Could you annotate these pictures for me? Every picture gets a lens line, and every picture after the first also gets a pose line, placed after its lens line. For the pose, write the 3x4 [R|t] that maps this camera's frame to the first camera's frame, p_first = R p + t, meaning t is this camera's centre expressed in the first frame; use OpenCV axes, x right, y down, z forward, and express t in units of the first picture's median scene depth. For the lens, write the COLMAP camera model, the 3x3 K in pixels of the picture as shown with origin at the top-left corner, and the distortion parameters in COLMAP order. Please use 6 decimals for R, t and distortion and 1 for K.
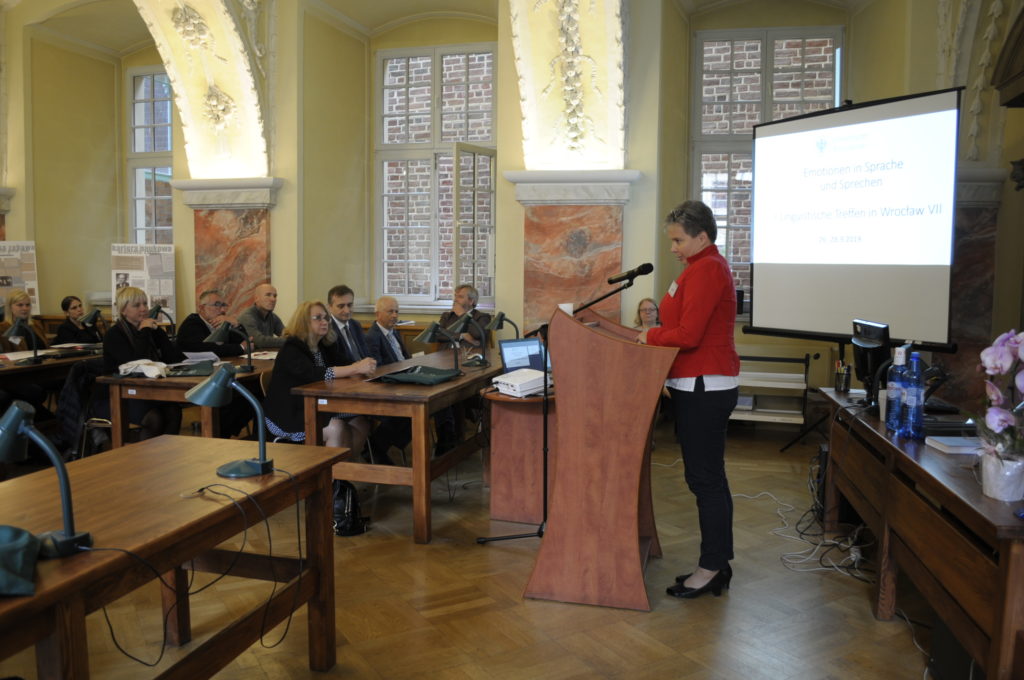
lens RADIAL K [[805.6, 0, 512.9], [0, 805.6, 349.0], [0, 0, 1]] dist [-0.085410, 0.014995]
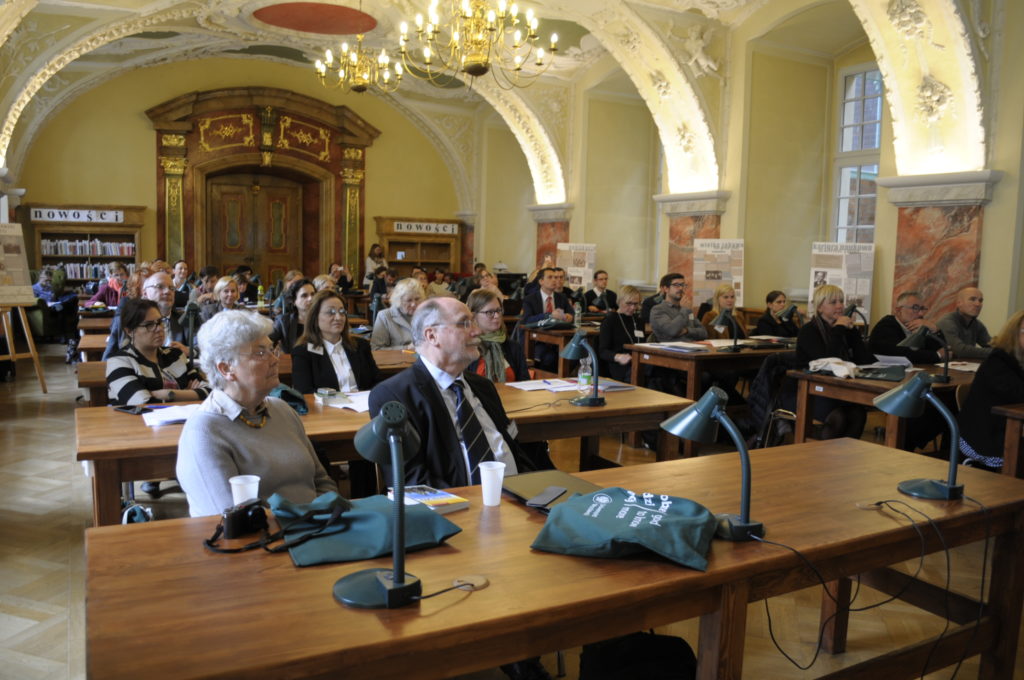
lens RADIAL K [[805.6, 0, 507.1], [0, 805.6, 348.9], [0, 0, 1]] dist [-0.085410, 0.014995]
pose [[0.673252, 0.087970, -0.734162, -0.006276], [-0.087551, 0.995397, 0.038985, -0.000710], [0.734212, 0.038030, 0.677855, 0.011469]]
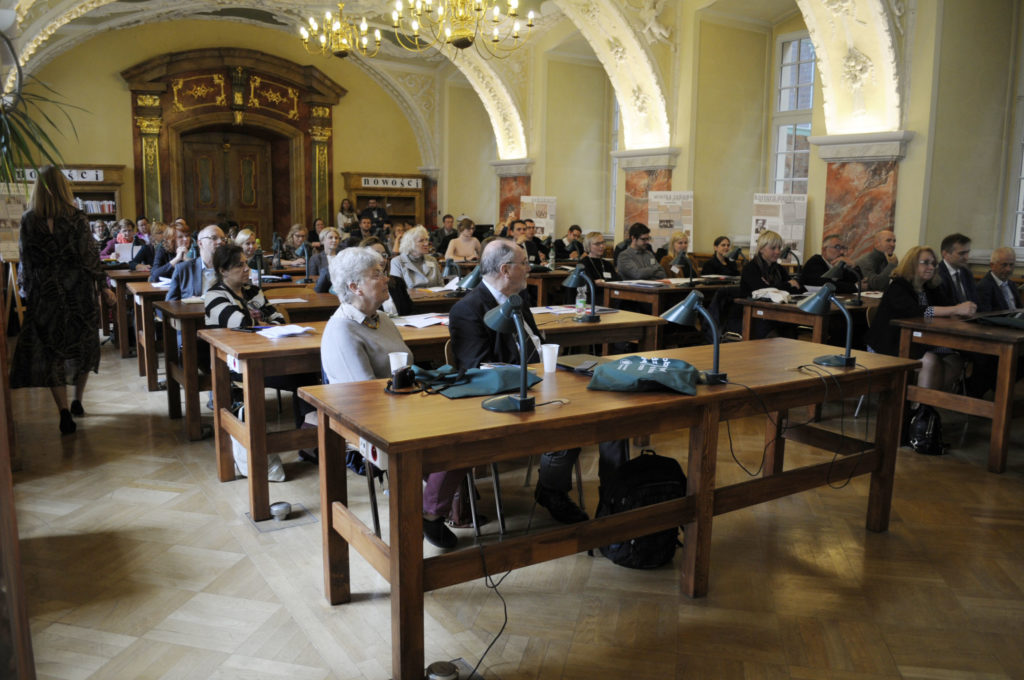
lens RADIAL K [[805.6, 0, 509.0], [0, 805.6, 347.8], [0, 0, 1]] dist [-0.085410, 0.014995]
pose [[0.724769, 0.113730, -0.679541, 0.064050], [-0.071983, 0.993384, 0.089482, 0.016170], [0.685222, -0.015938, 0.728160, -0.130585]]
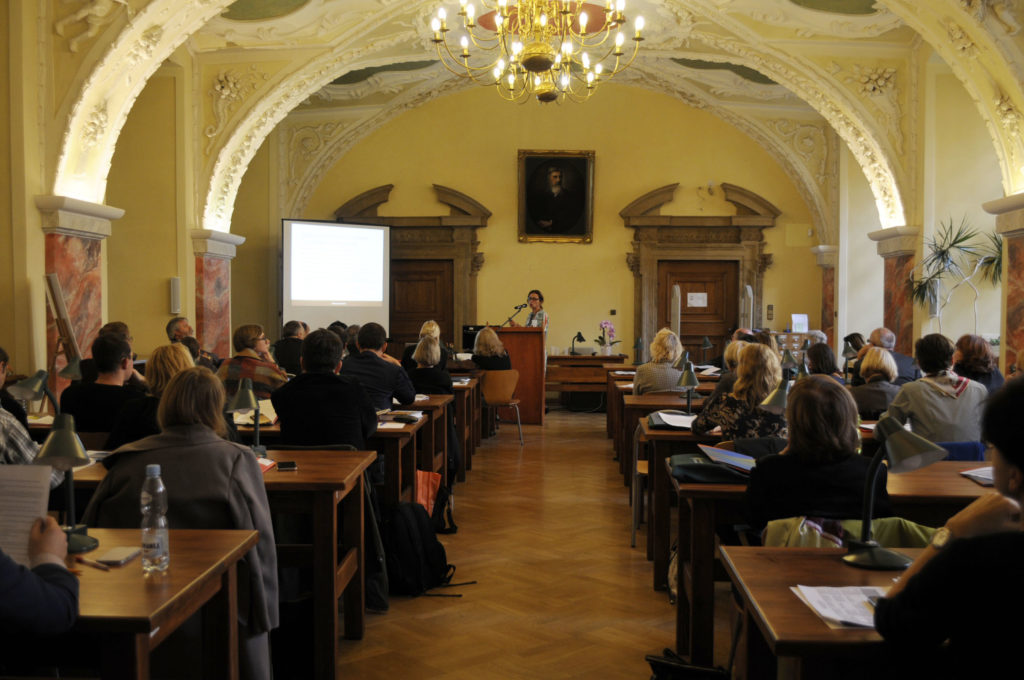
lens RADIAL K [[1035.3, 0, 511.9], [0, 1035.3, 341.3], [0, 0, 1]] dist [-0.047734, 0.000000]
pose [[-0.181243, -0.041042, 0.982582, -1.750933], [0.087398, 0.994503, 0.057661, -0.100060], [-0.979547, 0.096326, -0.176660, 0.857285]]
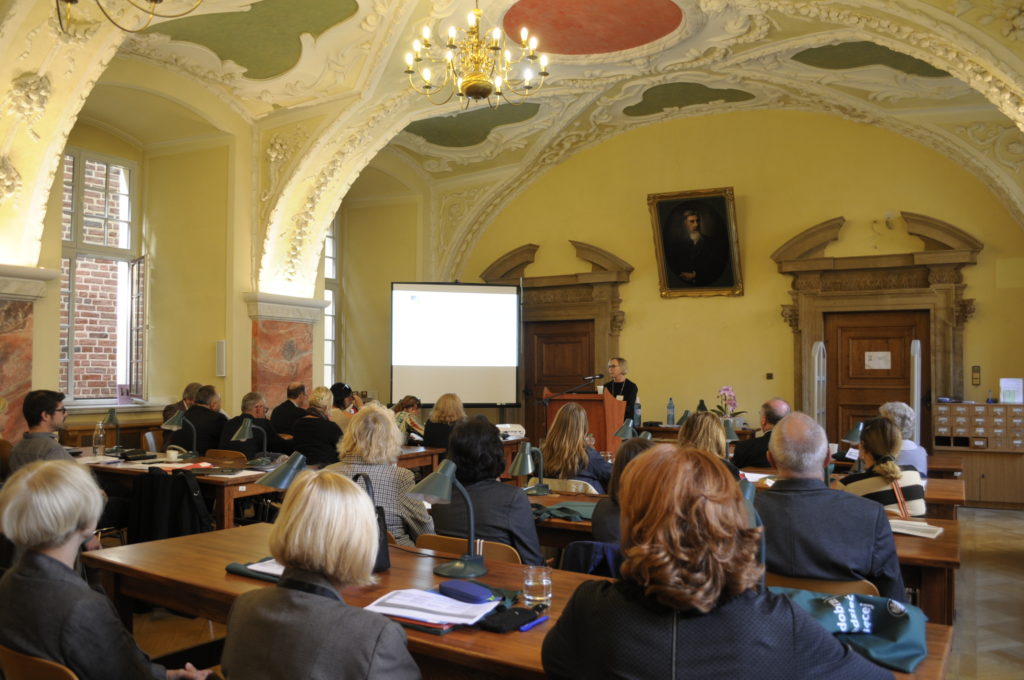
lens RADIAL K [[805.6, 0, 507.3], [0, 805.6, 348.3], [0, 0, 1]] dist [-0.085410, 0.014995]
pose [[0.291358, 0.019747, 0.956410, -1.124066], [0.090367, 0.994748, -0.048068, -0.038352], [-0.952336, 0.100433, 0.288043, 0.276362]]
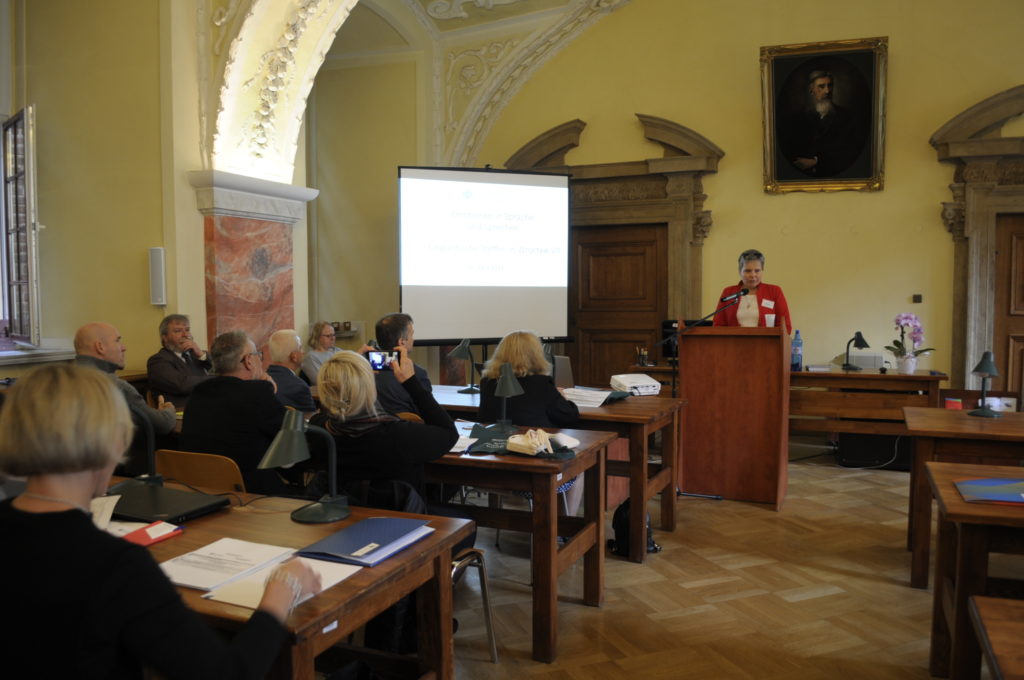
lens RADIAL K [[805.6, 0, 507.9], [0, 805.6, 347.9], [0, 0, 1]] dist [-0.085410, 0.014995]
pose [[0.180968, -0.074411, 0.980670, -0.758485], [0.098390, 0.993501, 0.057228, -0.064370], [-0.978555, 0.086131, 0.187113, 0.595556]]
